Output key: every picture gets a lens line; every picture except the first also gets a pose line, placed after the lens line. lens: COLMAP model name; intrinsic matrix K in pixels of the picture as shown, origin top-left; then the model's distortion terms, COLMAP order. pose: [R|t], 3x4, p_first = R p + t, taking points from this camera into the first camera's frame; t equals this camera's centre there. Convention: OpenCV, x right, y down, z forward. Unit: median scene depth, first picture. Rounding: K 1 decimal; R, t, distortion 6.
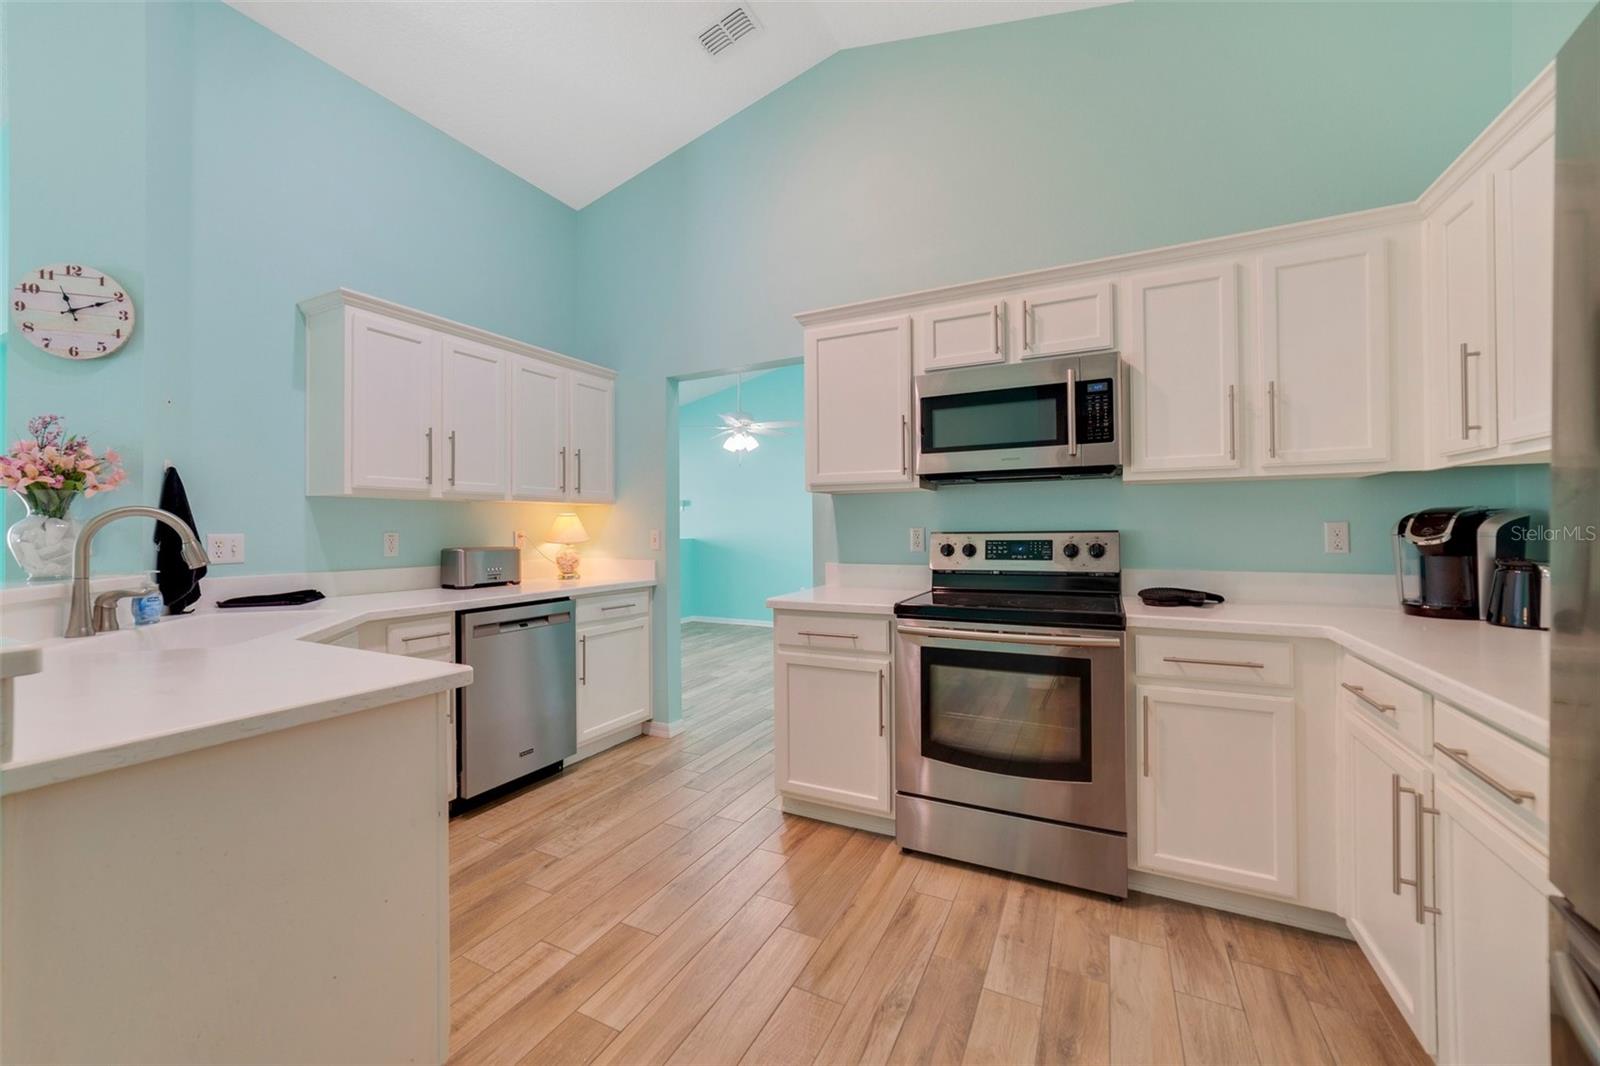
lens RADIAL K [[618.8, 0, 785.6], [0, 618.8, 523.3], [0, 0, 1]] dist [-0.027446, 0.012278]
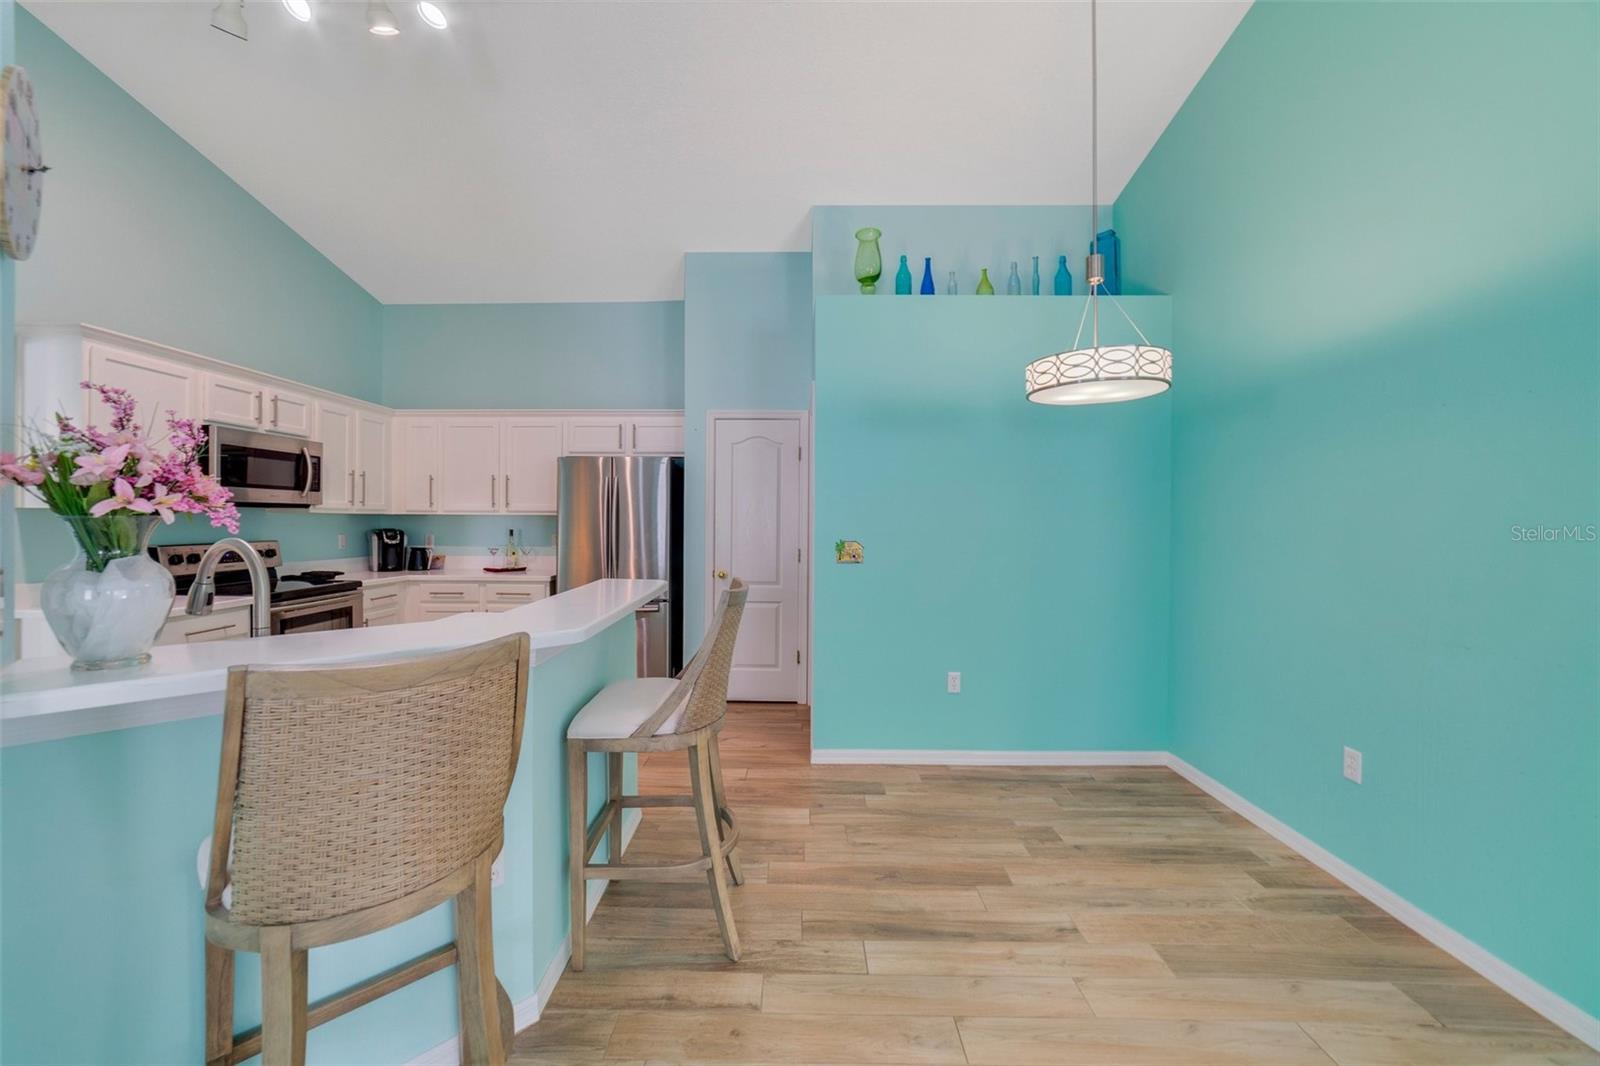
lens RADIAL K [[618.8, 0, 785.6], [0, 618.8, 523.3], [0, 0, 1]] dist [-0.027446, 0.012278]
pose [[-0.422824, 0.001485, 0.906211, -2.022682], [-0.006811, 0.999965, -0.004816, -0.046340], [-0.906186, -0.008208, -0.422799, 0.616444]]
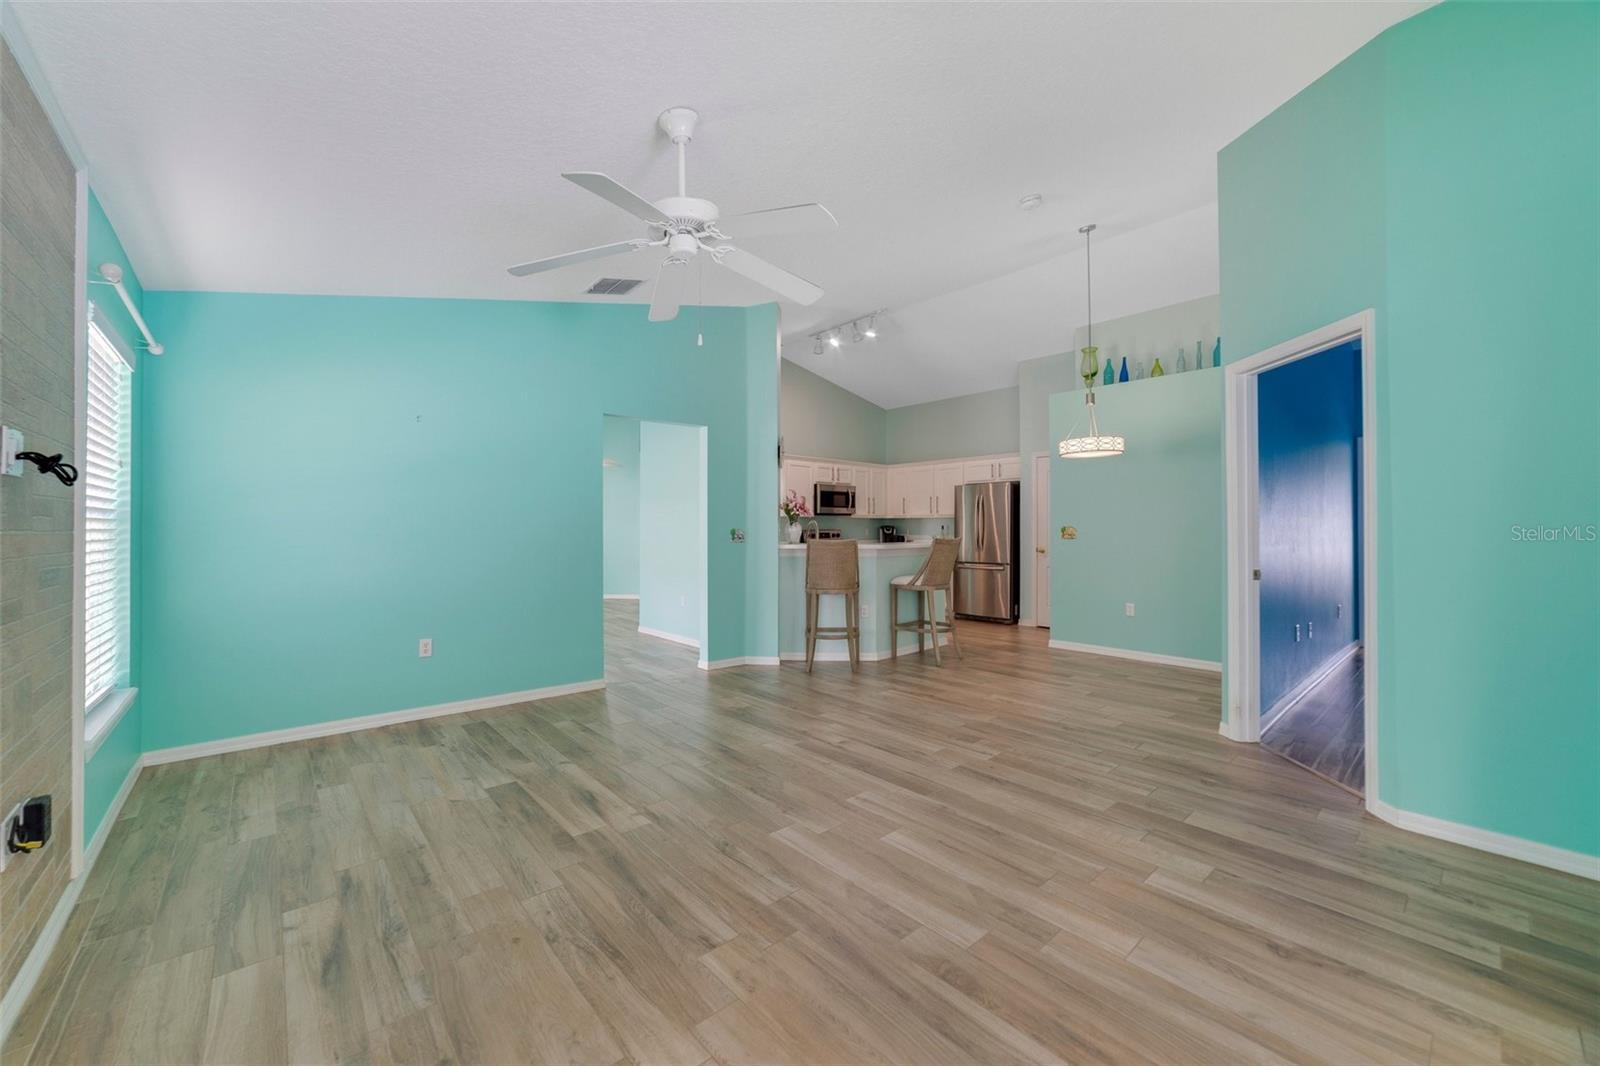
lens RADIAL K [[618.8, 0, 785.6], [0, 618.8, 523.3], [0, 0, 1]] dist [-0.027446, 0.012278]
pose [[0.393604, 0.014010, 0.919173, -4.081646], [-0.006426, 0.999901, -0.012488, 0.028473], [-0.919258, -0.000992, 0.393655, -0.228283]]
